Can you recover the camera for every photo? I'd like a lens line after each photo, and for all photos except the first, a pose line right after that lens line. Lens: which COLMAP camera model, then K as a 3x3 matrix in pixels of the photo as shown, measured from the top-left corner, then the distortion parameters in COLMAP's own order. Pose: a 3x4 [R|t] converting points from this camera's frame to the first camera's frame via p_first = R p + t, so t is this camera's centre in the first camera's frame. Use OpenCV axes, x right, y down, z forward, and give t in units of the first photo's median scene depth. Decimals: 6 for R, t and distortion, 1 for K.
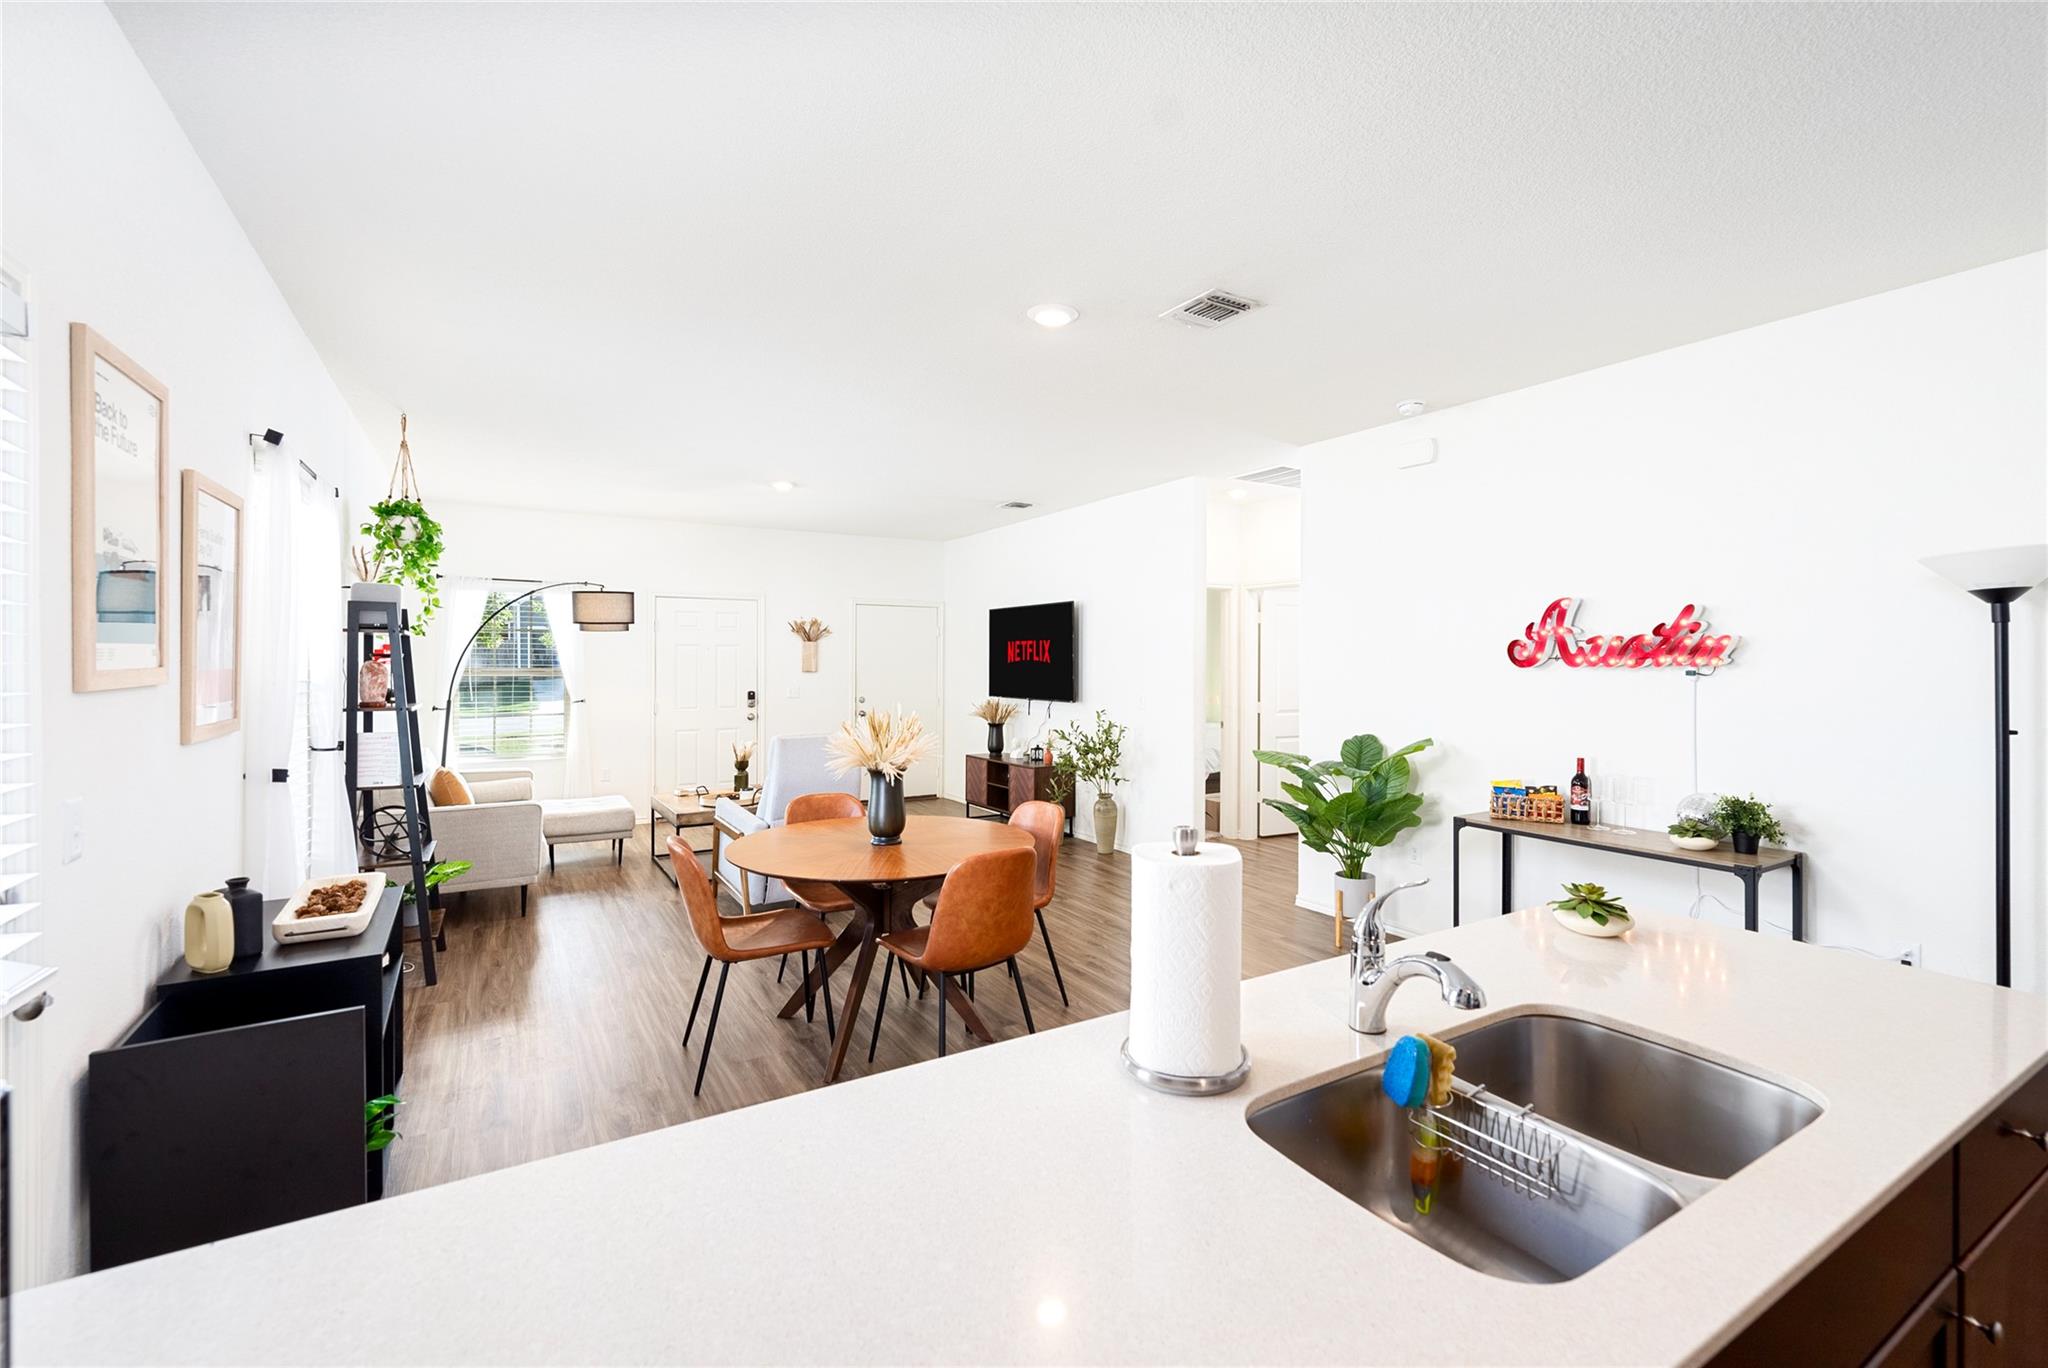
lens RADIAL K [[874.5, 0, 1024.0], [0, 874.5, 684.0], [0, 0, 1]] dist [0.001137, 0.000078]
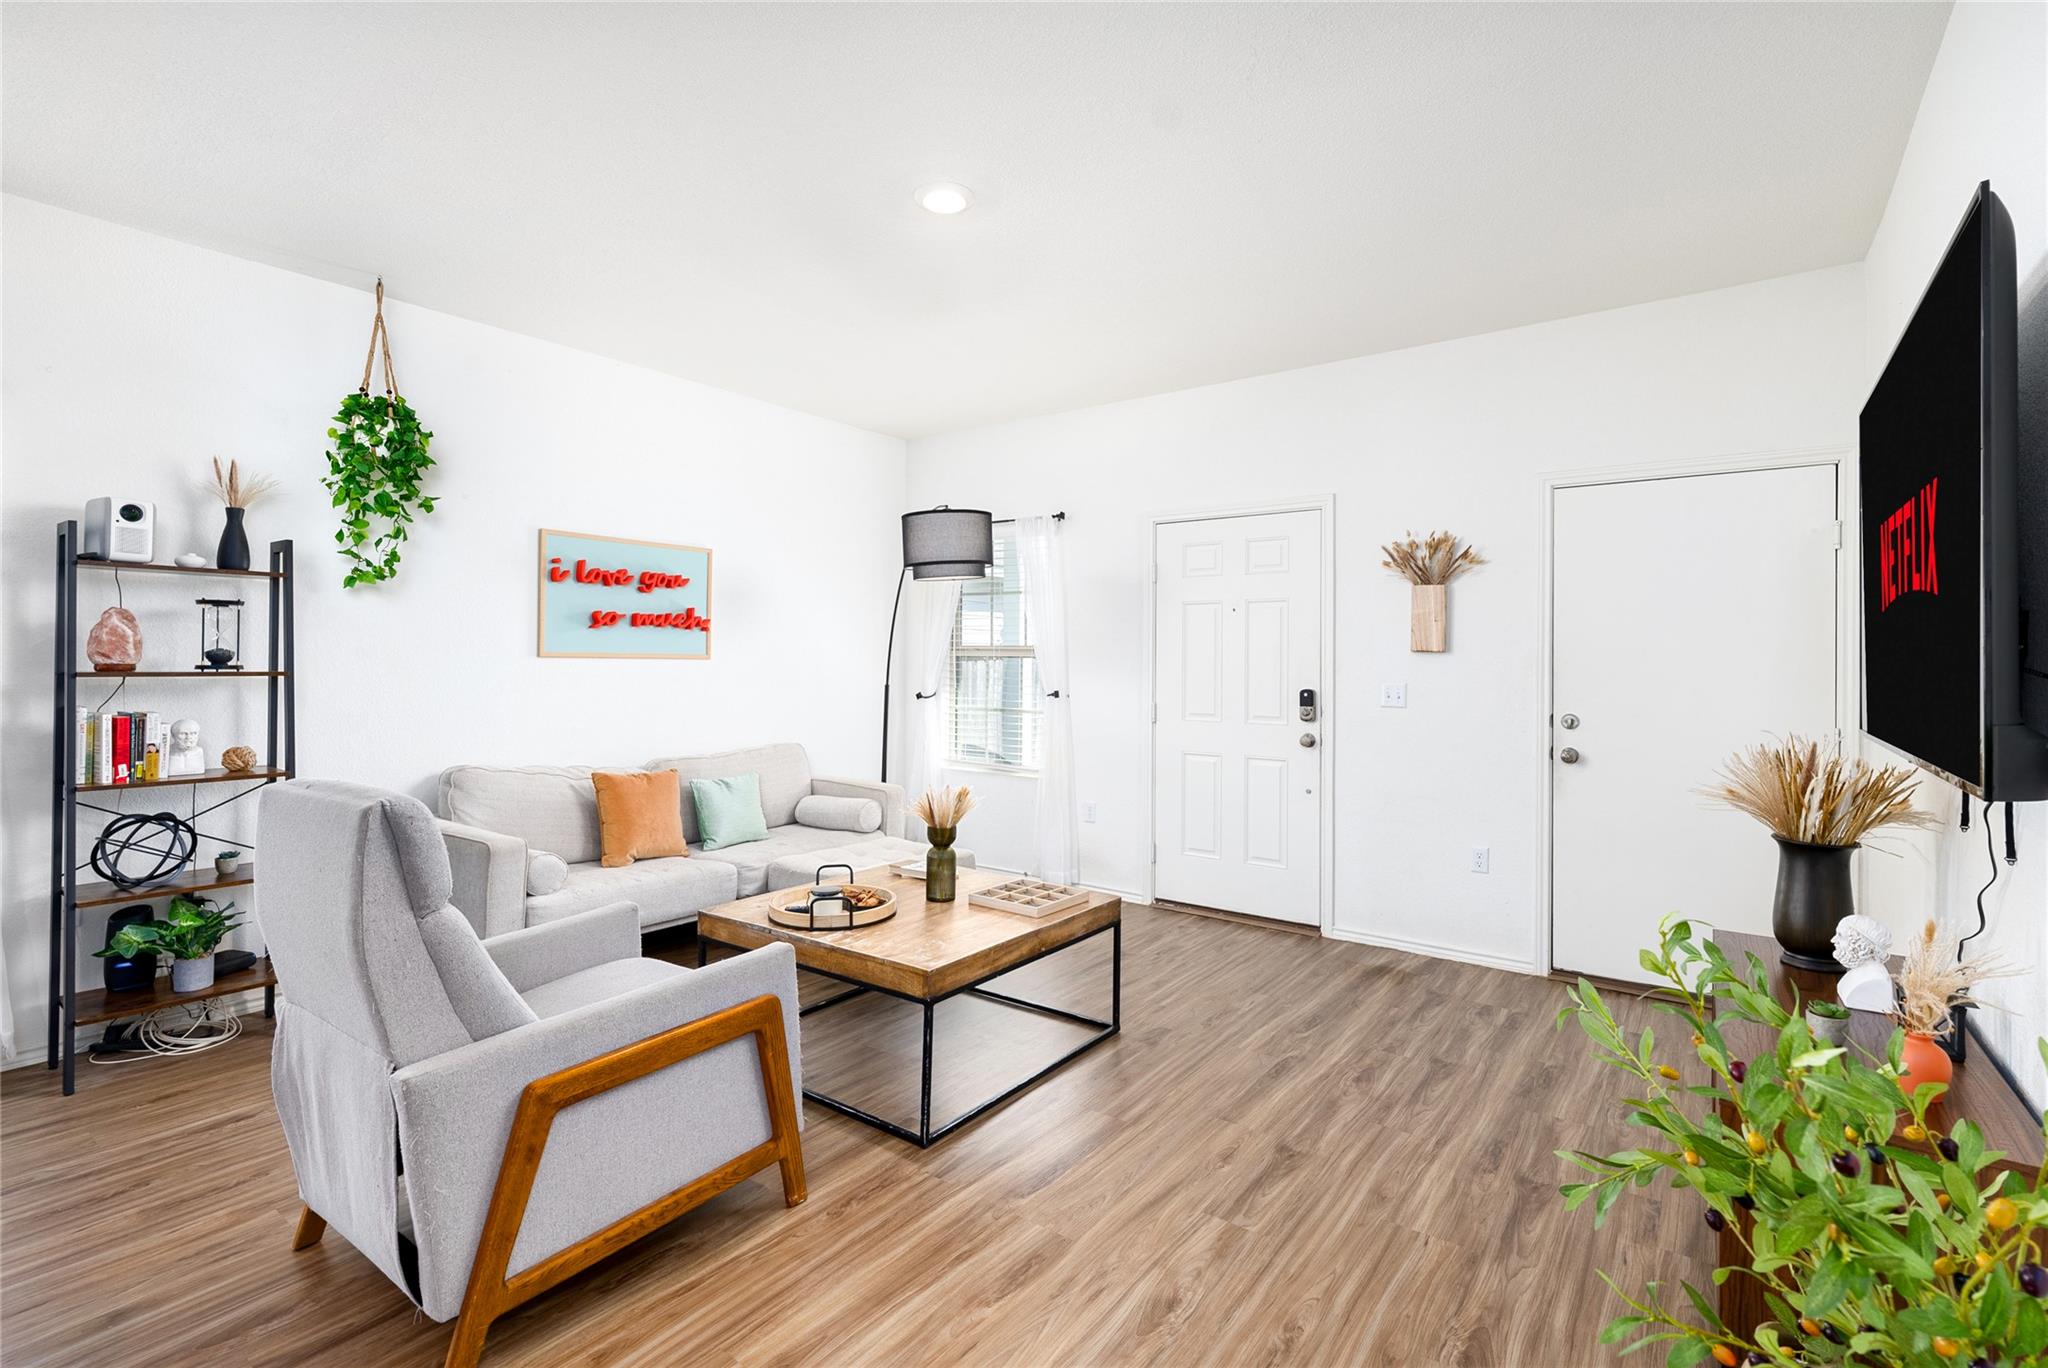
lens RADIAL K [[970.0, 0, 1020.1], [0, 970.0, 669.4], [0, 0, 1]] dist [-0.001042, -0.000024]
pose [[0.397101, 0.021412, -0.917525, 0.135714], [-0.032625, 0.999425, 0.009203, -0.003127], [0.917195, 0.026279, 0.397571, 0.624100]]
